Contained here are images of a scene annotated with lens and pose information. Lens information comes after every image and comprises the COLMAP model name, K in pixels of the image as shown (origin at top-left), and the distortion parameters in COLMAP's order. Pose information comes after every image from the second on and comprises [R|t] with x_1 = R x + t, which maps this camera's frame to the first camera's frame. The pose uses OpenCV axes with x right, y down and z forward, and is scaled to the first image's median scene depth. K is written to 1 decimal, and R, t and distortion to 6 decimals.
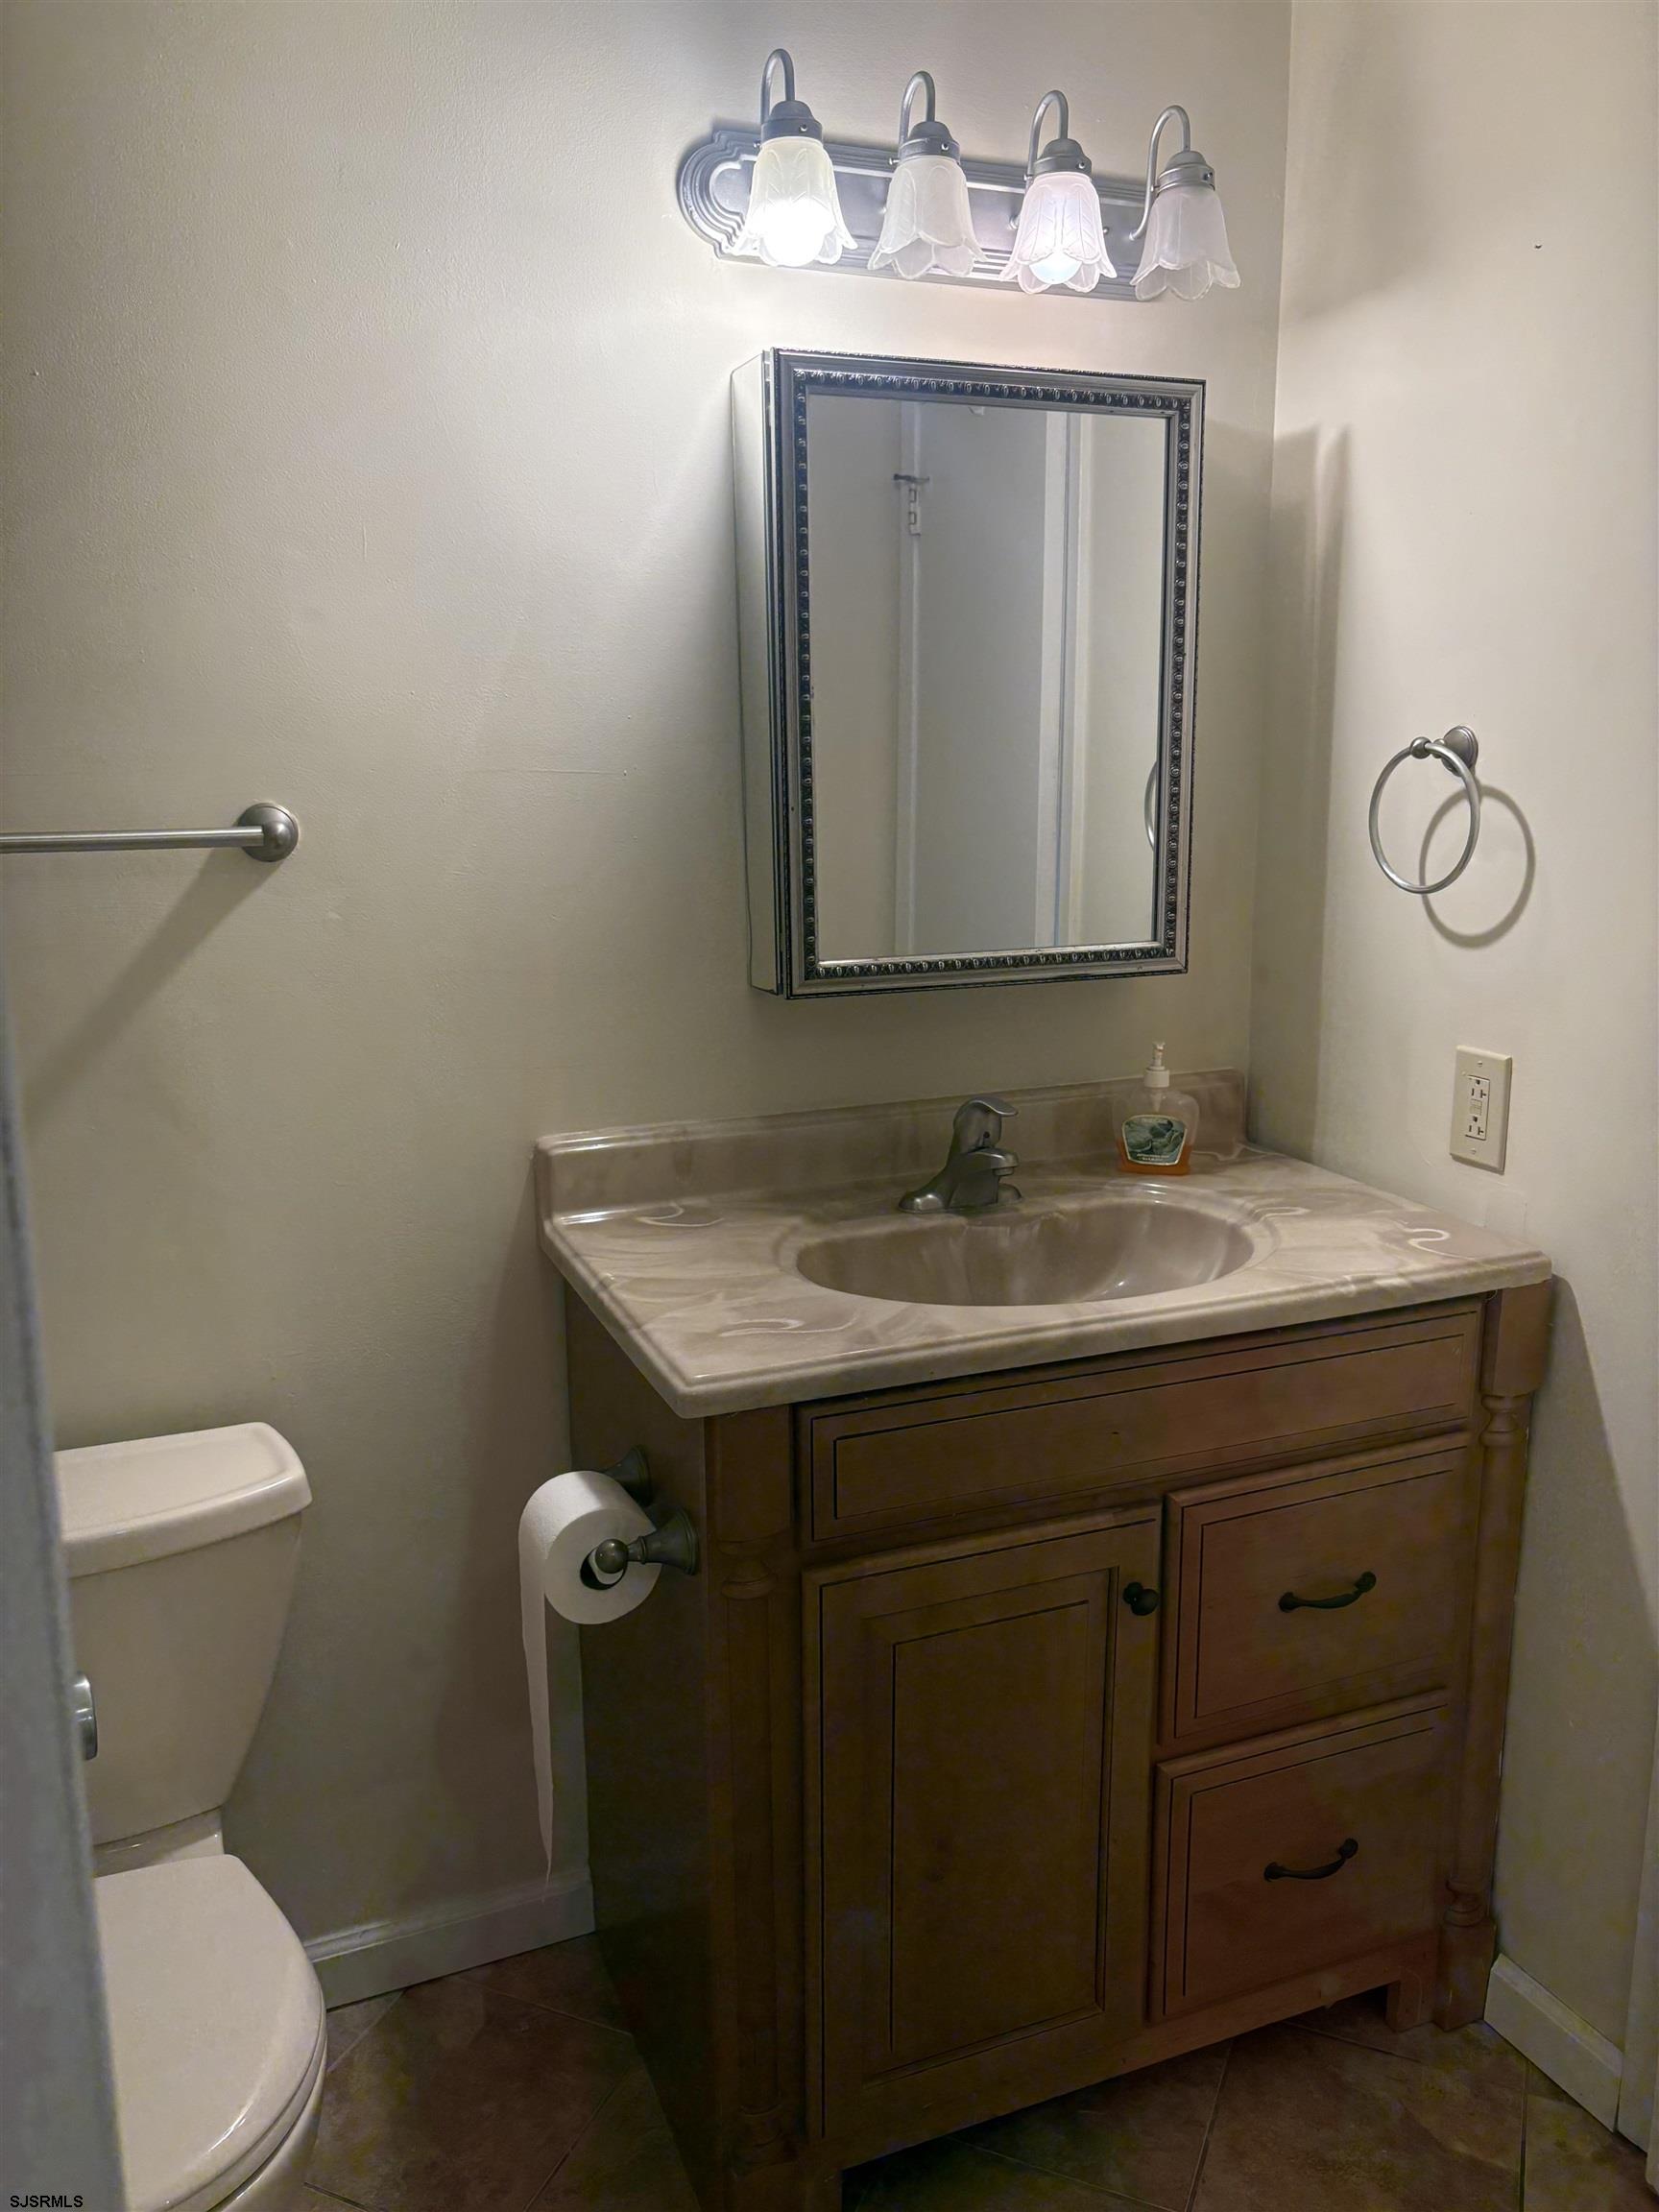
lens RADIAL K [[1682.4, 0, 829.5], [0, 1682.4, 1106.0], [0, 0, 1]] dist [0.046595, -0.054077]
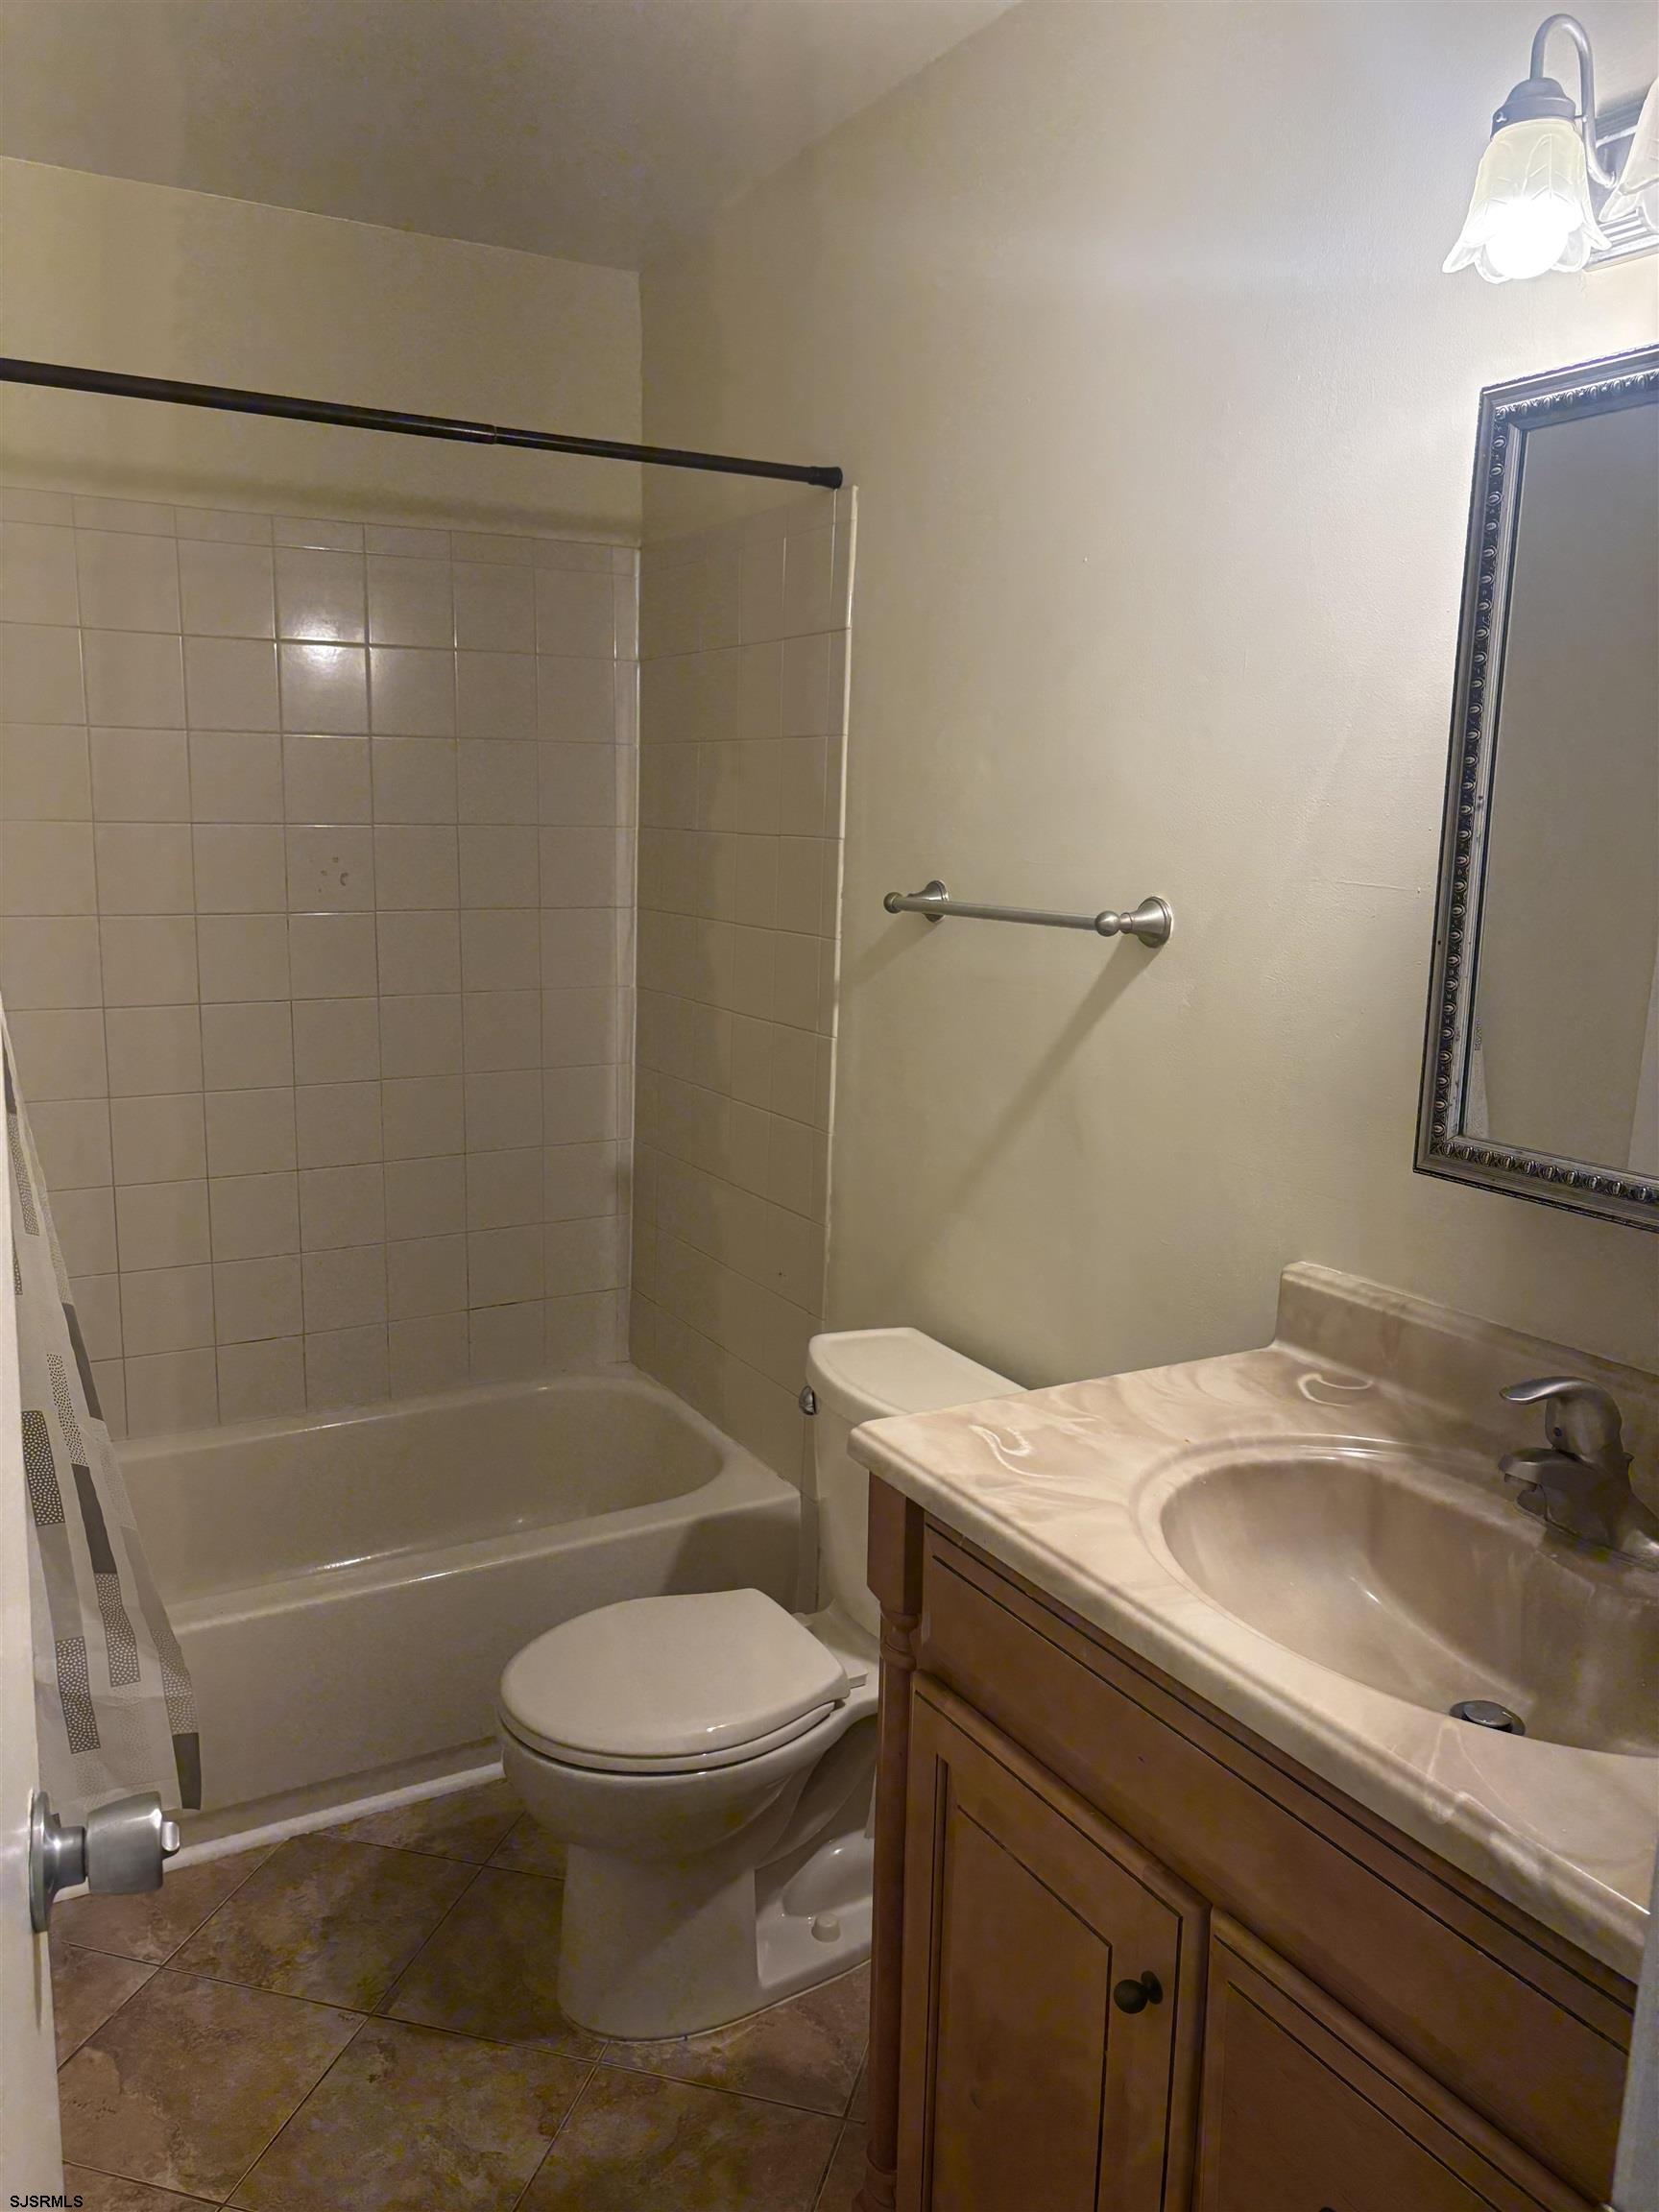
lens RADIAL K [[1682.4, 0, 829.5], [0, 1682.4, 1106.0], [0, 0, 1]] dist [0.046595, -0.054077]
pose [[0.143787, 0.182348, -0.972664, 0.782606], [-0.234403, 0.961183, 0.145544, -0.158558], [0.961447, 0.207067, 0.180948, 0.617097]]
